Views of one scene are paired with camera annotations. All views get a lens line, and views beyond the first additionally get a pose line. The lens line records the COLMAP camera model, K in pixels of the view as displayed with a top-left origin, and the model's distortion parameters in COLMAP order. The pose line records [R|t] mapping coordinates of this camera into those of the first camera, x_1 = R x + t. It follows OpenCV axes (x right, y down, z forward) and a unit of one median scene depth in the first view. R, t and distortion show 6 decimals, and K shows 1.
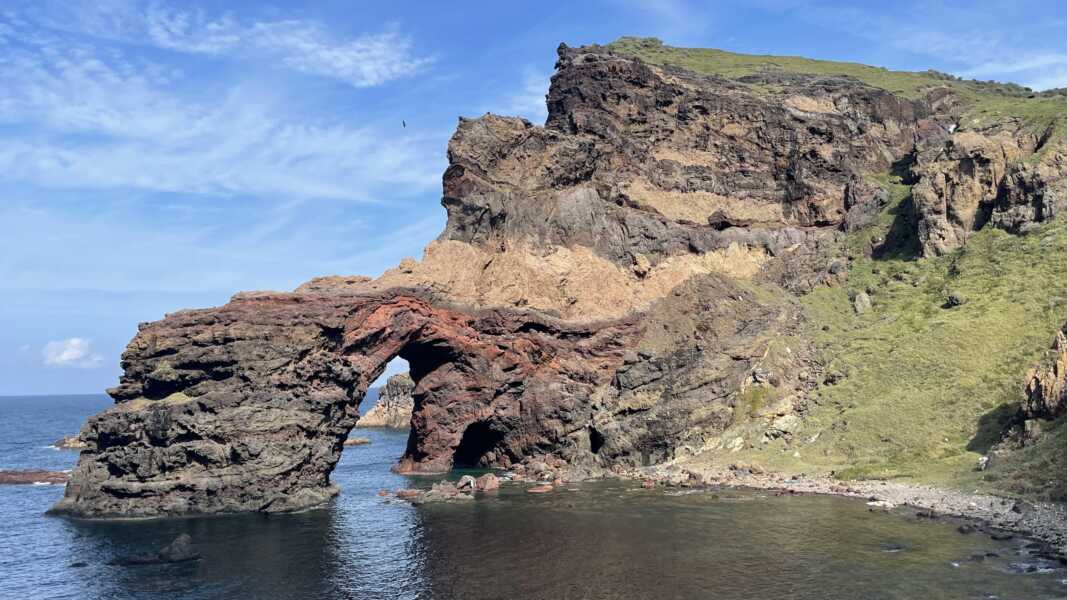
lens RADIAL K [[942.2, 0, 533.5], [0, 942.2, 300.0], [0, 0, 1]] dist [0.070609, -0.015365]
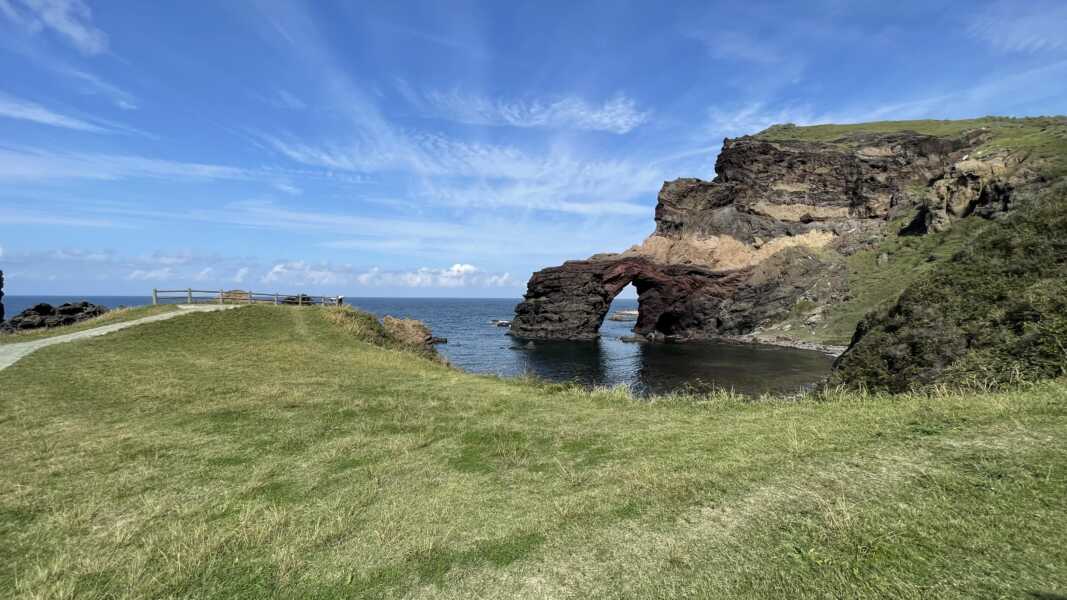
lens RADIAL K [[431.8, 0, 531.2], [0, 431.8, 299.0], [0, 0, 1]] dist [-0.006799, 0.000138]
pose [[0.884190, 0.025716, -0.466419, 0.126528], [0.017644, 0.995932, 0.088360, -0.006474], [0.466794, -0.086357, 0.880140, -0.097535]]
